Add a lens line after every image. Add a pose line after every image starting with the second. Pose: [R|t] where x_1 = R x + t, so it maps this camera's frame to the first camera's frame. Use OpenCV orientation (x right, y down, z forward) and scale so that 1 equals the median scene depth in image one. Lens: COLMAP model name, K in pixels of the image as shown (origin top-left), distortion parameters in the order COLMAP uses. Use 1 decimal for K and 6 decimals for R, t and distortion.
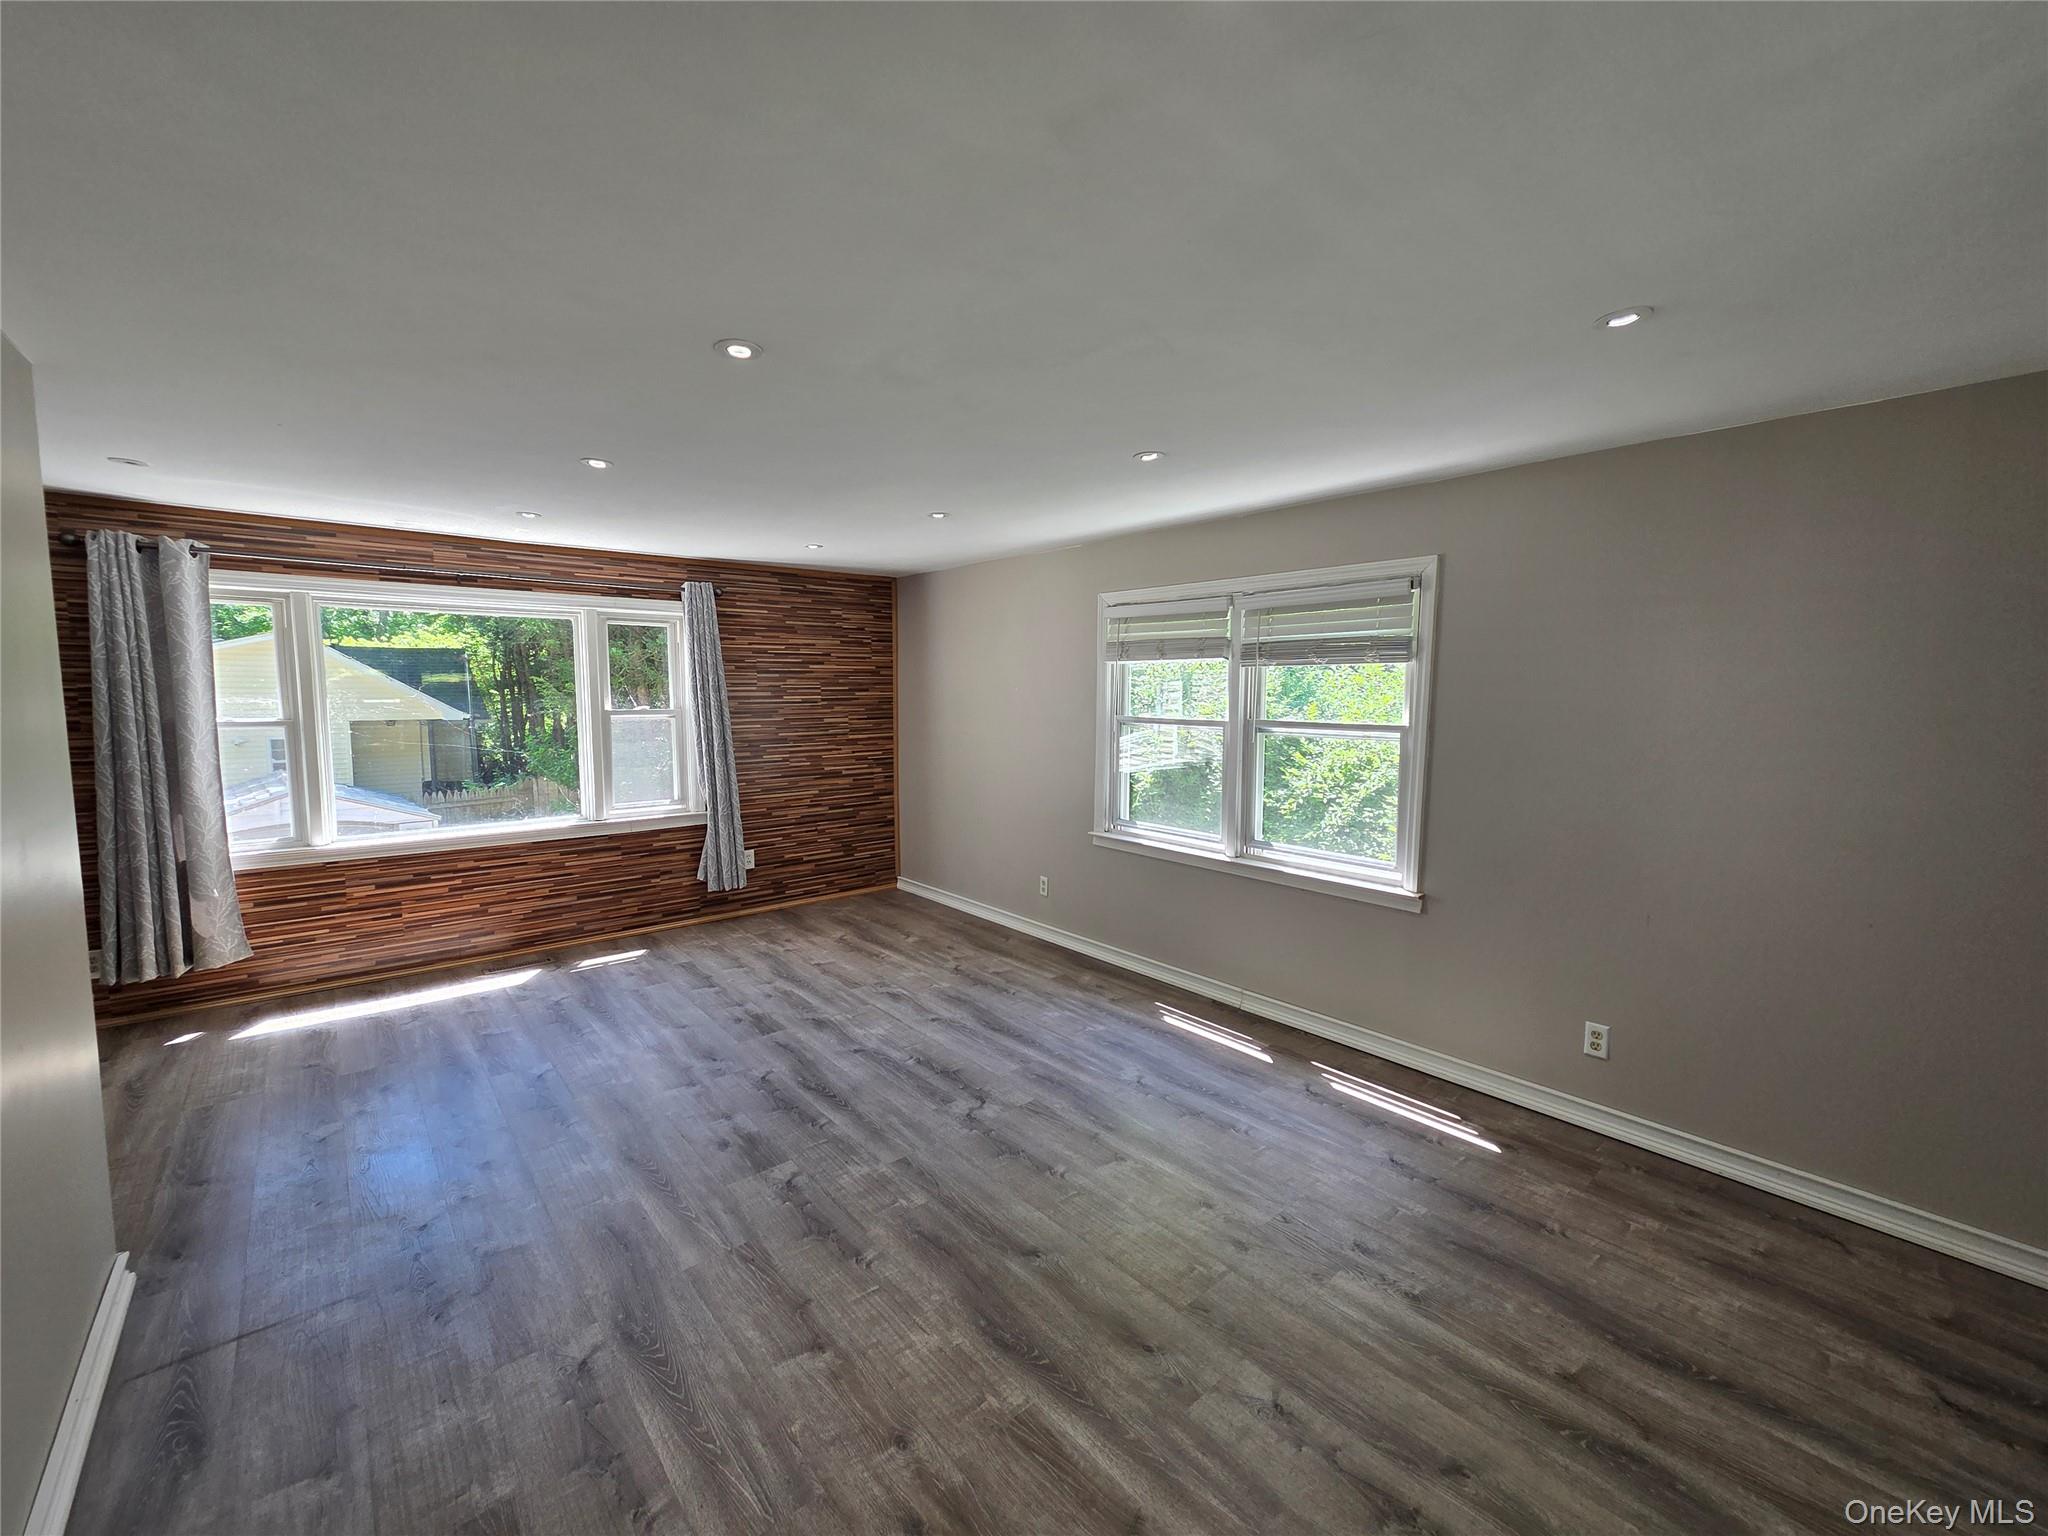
lens RADIAL K [[831.6, 0, 1024.0], [0, 831.6, 768.0], [0, 0, 1]] dist [0.003563, -0.000136]
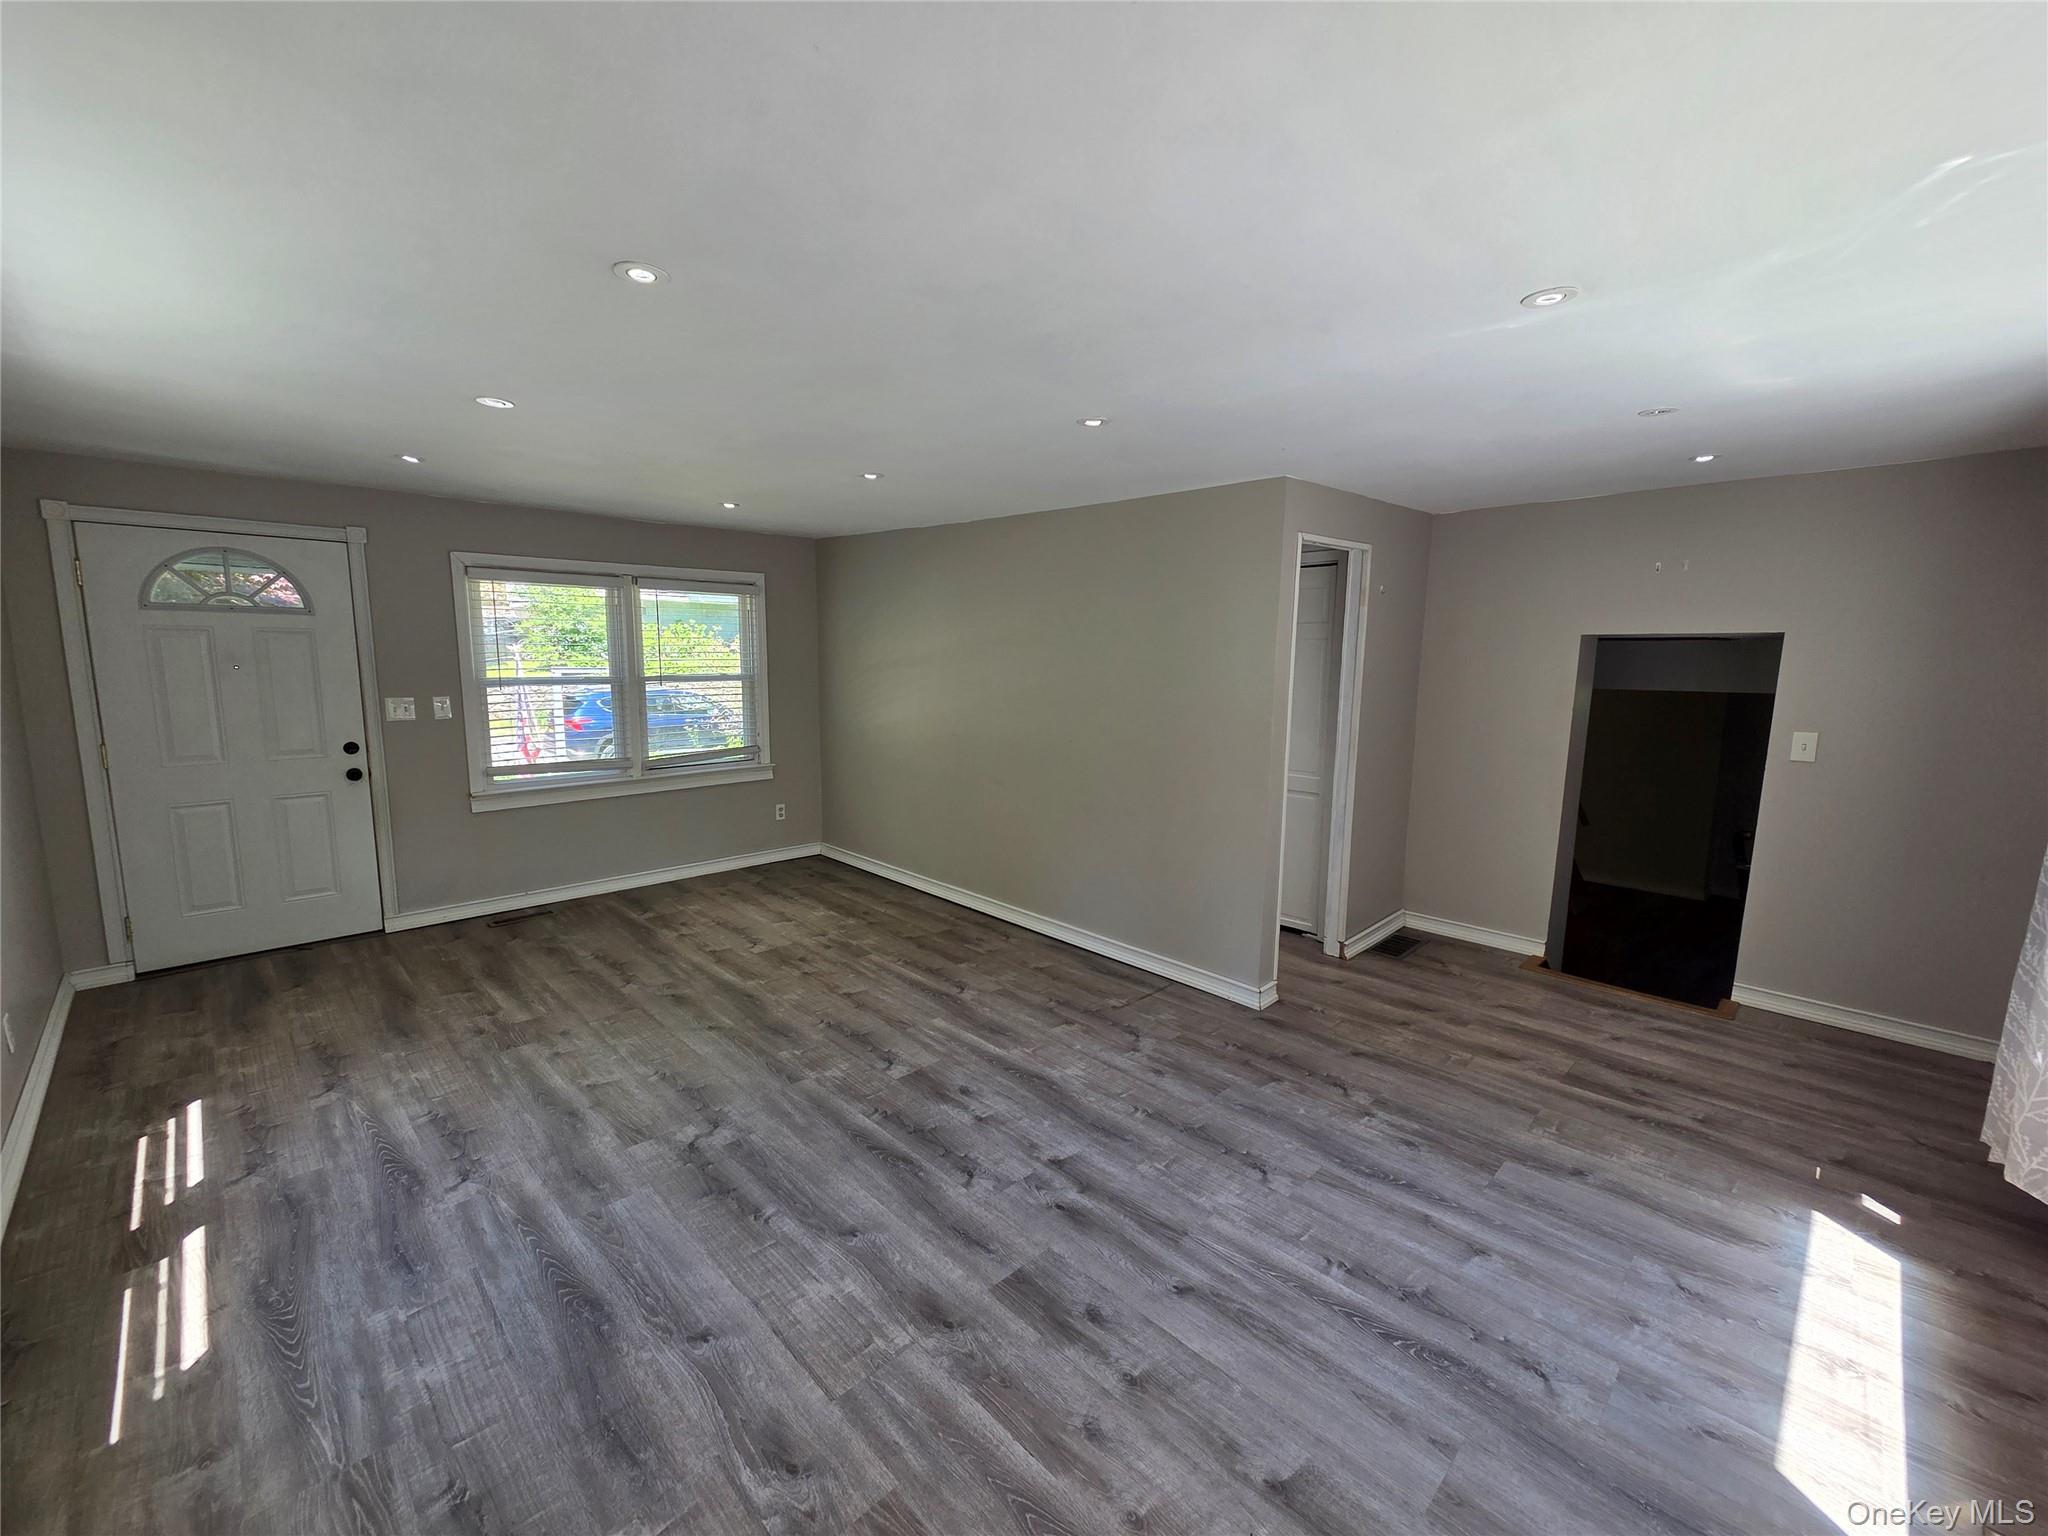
lens RADIAL K [[831.6, 0, 1024.0], [0, 831.6, 768.0], [0, 0, 1]] dist [0.003563, -0.000136]
pose [[-0.997166, -0.005827, -0.075011, -0.244582], [-0.023619, 0.970841, 0.238557, -0.139246], [0.071433, 0.239653, -0.968227, 1.334827]]
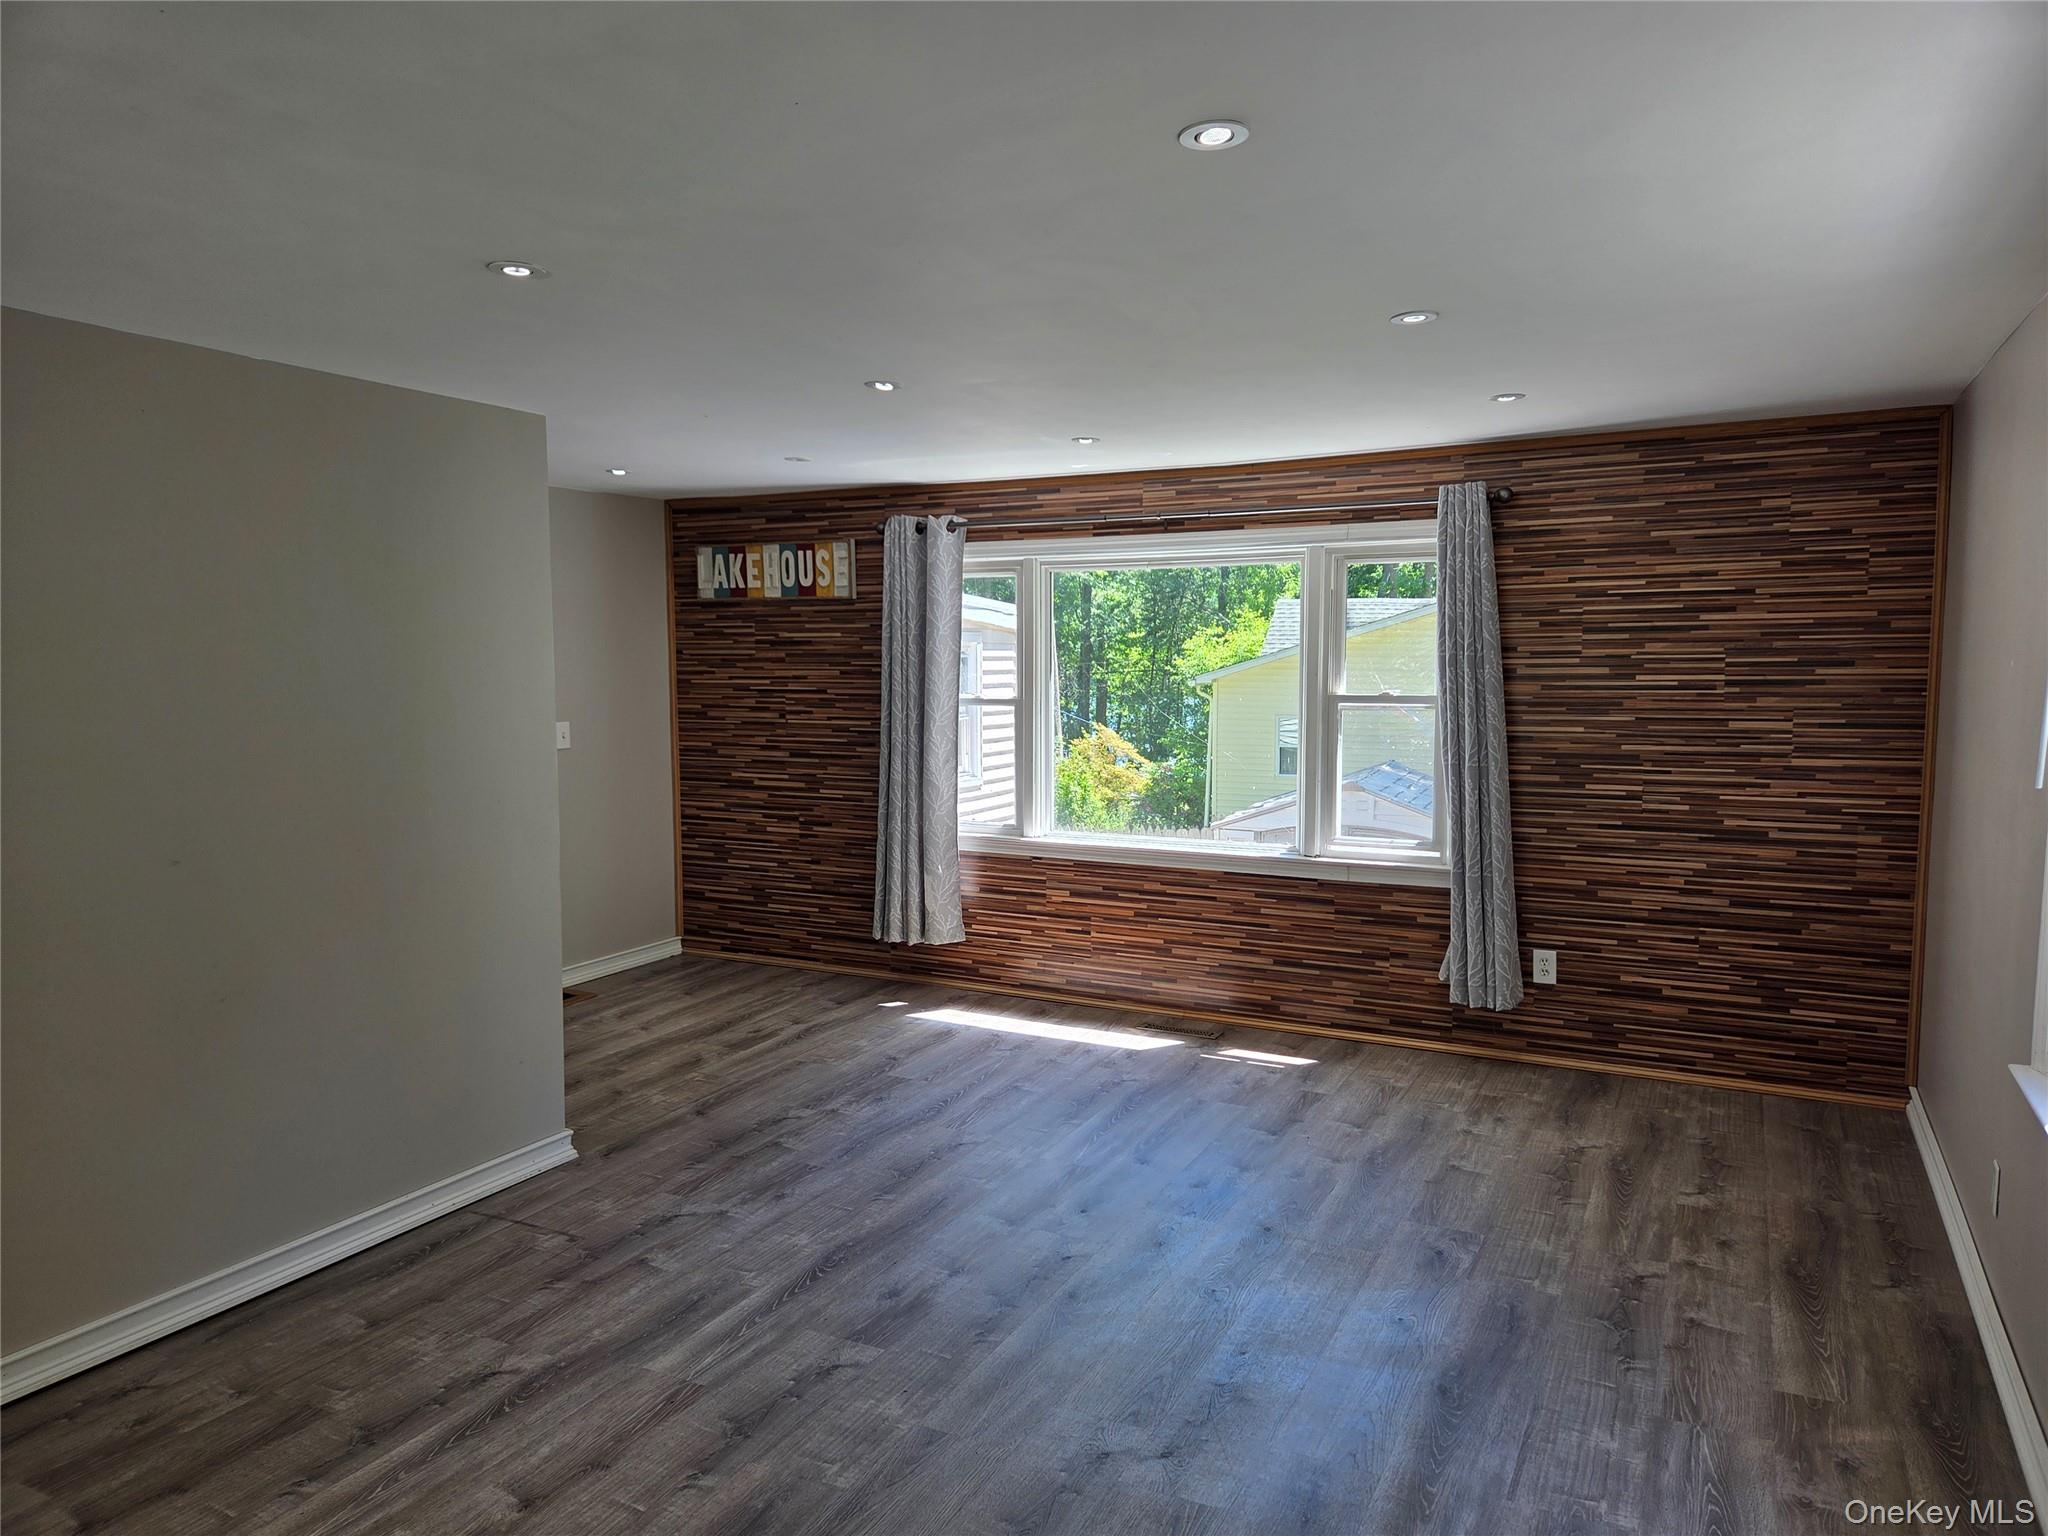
lens RADIAL K [[1373.6, 0, 1024.0], [0, 1373.6, 768.0], [0, 0, 1]] dist [0.099740, -0.108951]
pose [[0.380882, 0.071159, -0.921881, 0.529432], [-0.084828, 0.995519, 0.041795, -0.043996], [0.920724, 0.062282, 0.385211, 0.421487]]
